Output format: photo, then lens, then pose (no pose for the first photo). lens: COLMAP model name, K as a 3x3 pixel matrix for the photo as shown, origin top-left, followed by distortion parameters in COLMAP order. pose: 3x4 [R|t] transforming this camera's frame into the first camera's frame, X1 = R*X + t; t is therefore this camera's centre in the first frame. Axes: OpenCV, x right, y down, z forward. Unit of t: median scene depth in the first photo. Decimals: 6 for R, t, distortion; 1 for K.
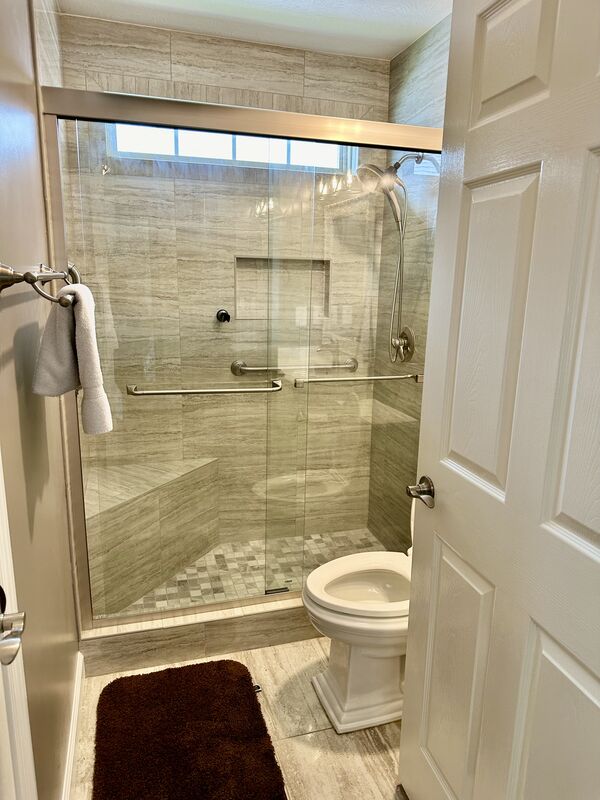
lens RADIAL K [[554.6, 0, 300.3], [0, 554.6, 404.8], [0, 0, 1]] dist [0.048673, -0.062137]
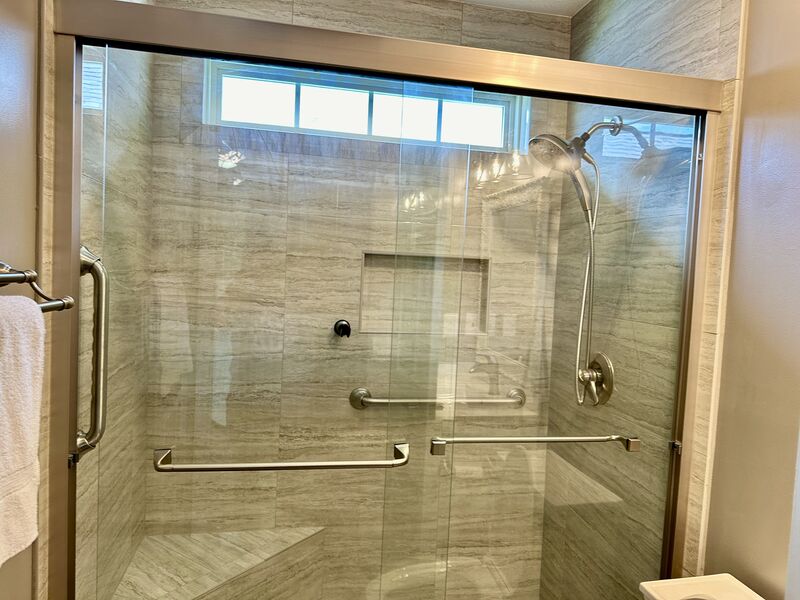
lens RADIAL K [[554.6, 0, 391.2], [0, 554.6, 294.2], [0, 0, 1]] dist [0.048673, -0.062137]
pose [[0.993047, 0.029119, -0.114063, 0.008761], [-0.049986, 0.981541, -0.184603, -0.069236], [0.106582, 0.189021, 0.976172, 0.265490]]
